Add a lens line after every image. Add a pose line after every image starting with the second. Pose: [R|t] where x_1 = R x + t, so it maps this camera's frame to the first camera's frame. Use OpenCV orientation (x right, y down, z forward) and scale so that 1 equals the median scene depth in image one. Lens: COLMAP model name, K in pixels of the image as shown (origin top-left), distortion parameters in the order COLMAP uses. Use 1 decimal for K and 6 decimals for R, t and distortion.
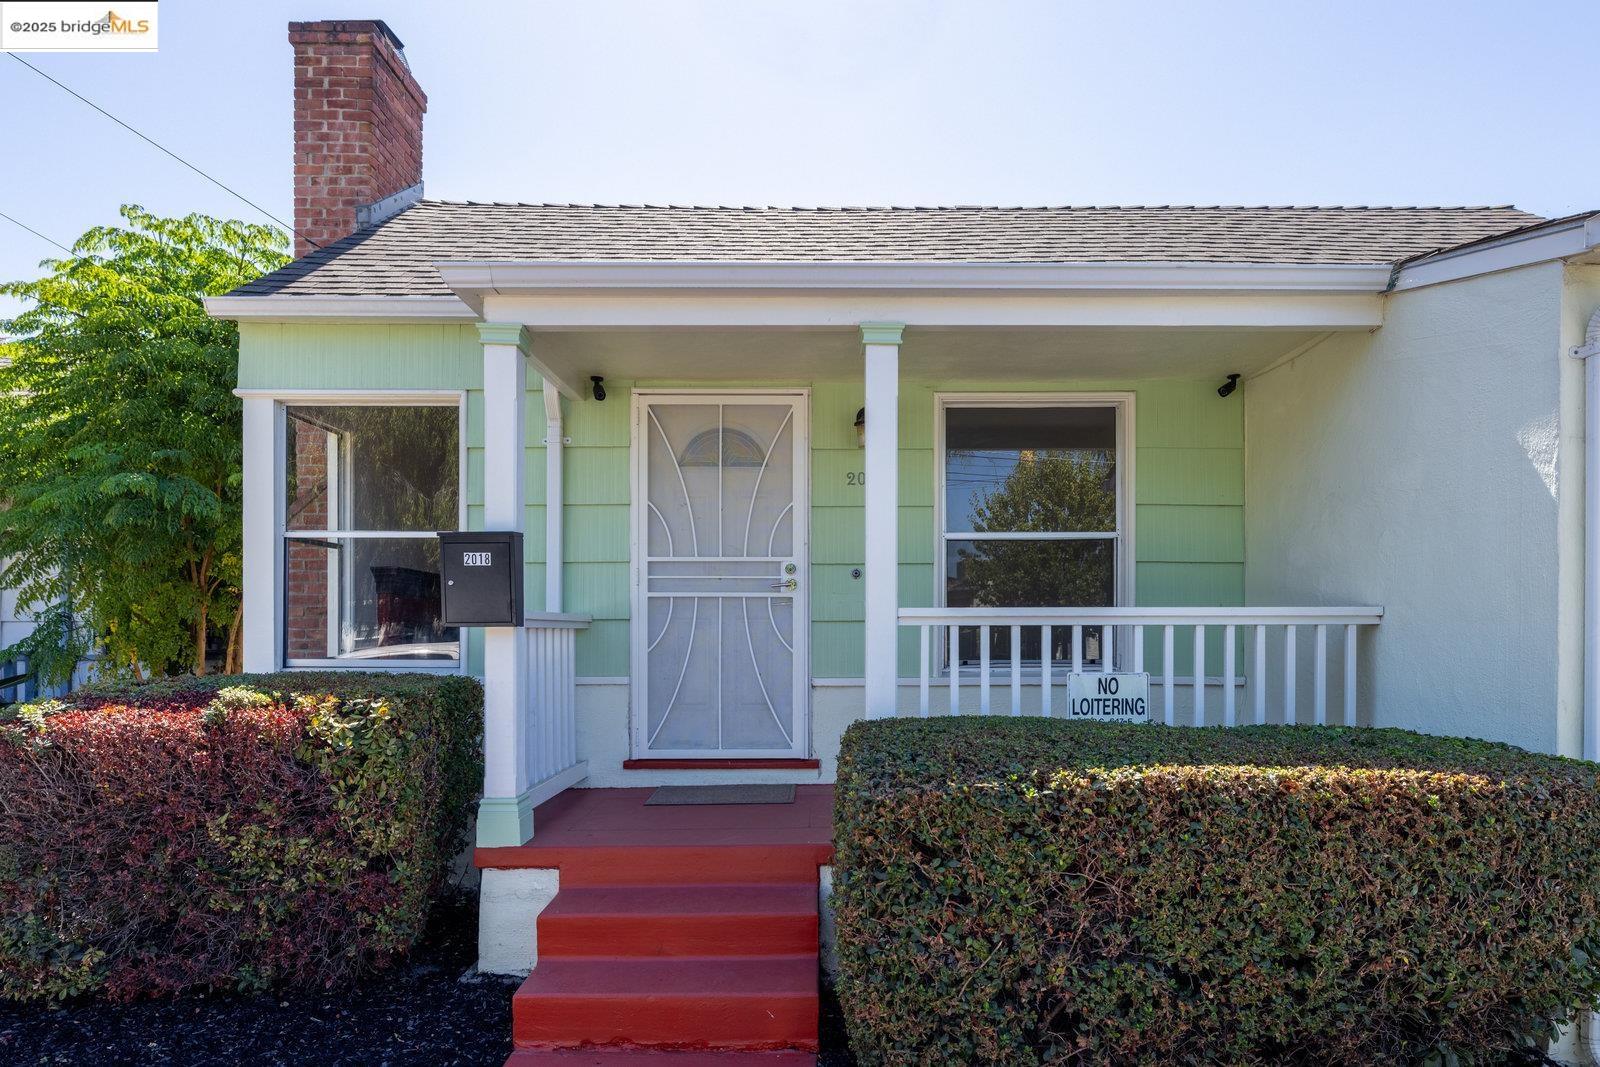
lens RADIAL K [[908.1, 0, 820.1], [0, 908.1, 599.2], [0, 0, 1]] dist [0.000400, -0.001201]
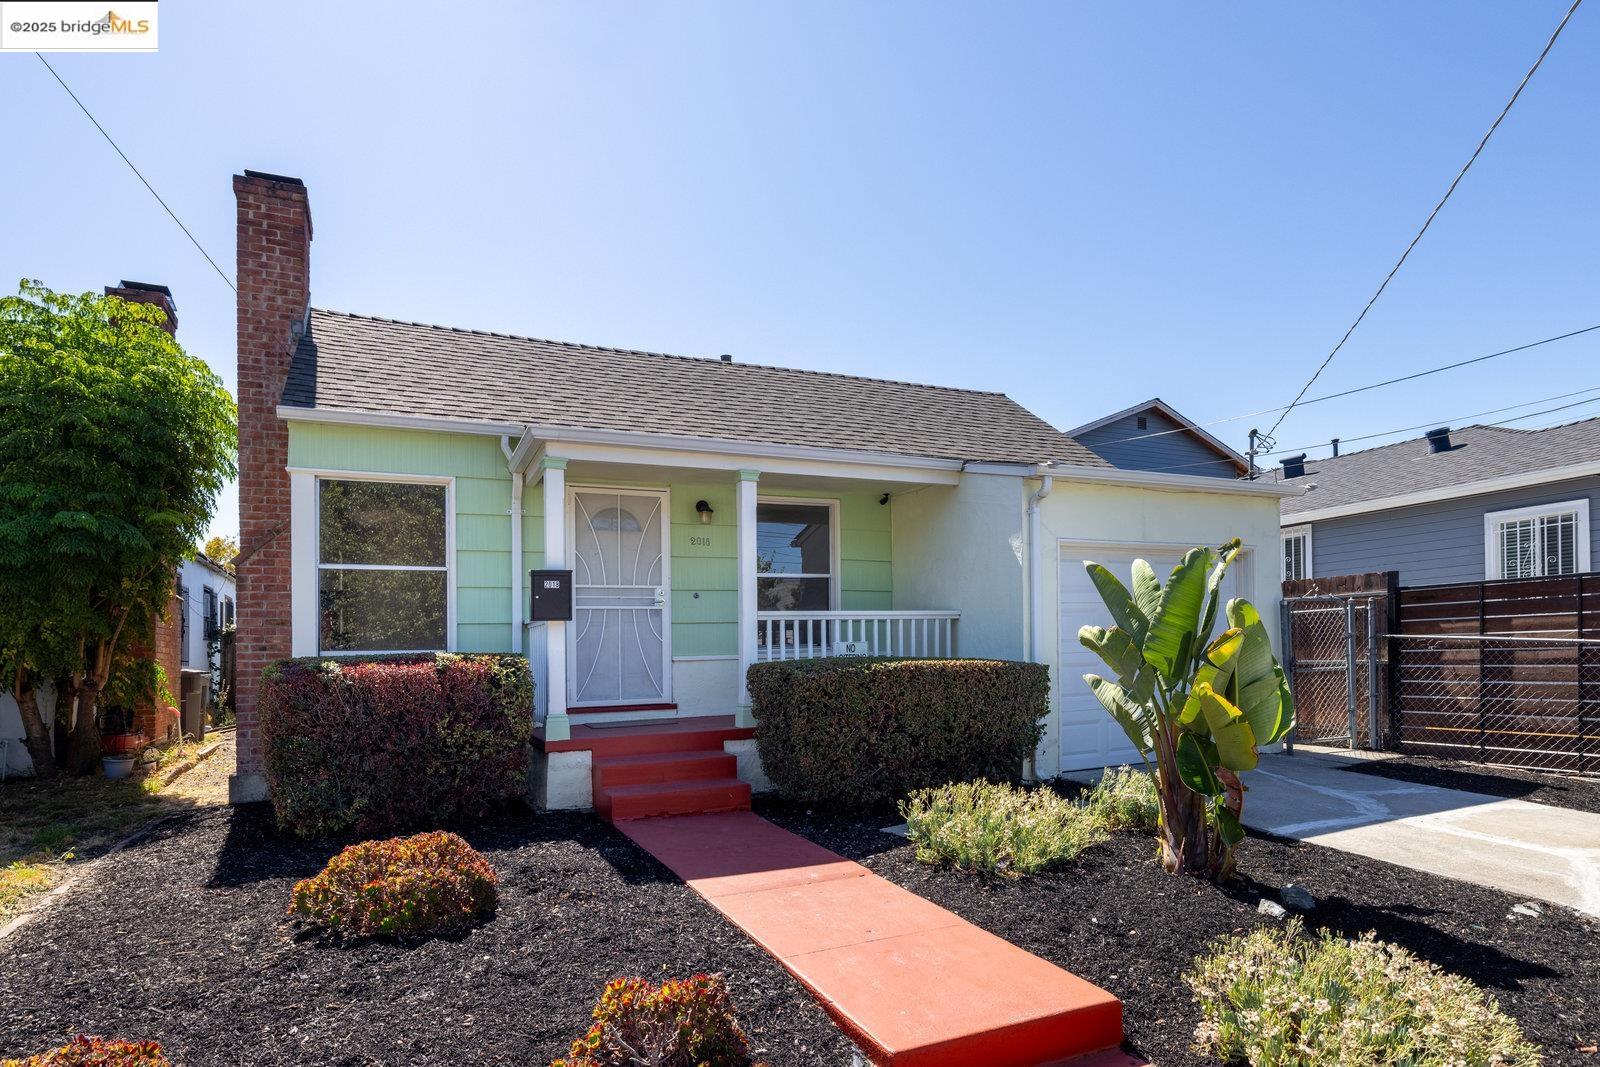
lens RADIAL K [[836.3, 0, 782.4], [0, 836.3, 614.5], [0, 0, 1]] dist [-0.000968, -0.000938]
pose [[0.923275, -0.002082, 0.384135, -0.438466], [0.009214, 0.999818, -0.016727, 0.037154], [-0.384030, 0.018983, 0.923125, -0.558407]]
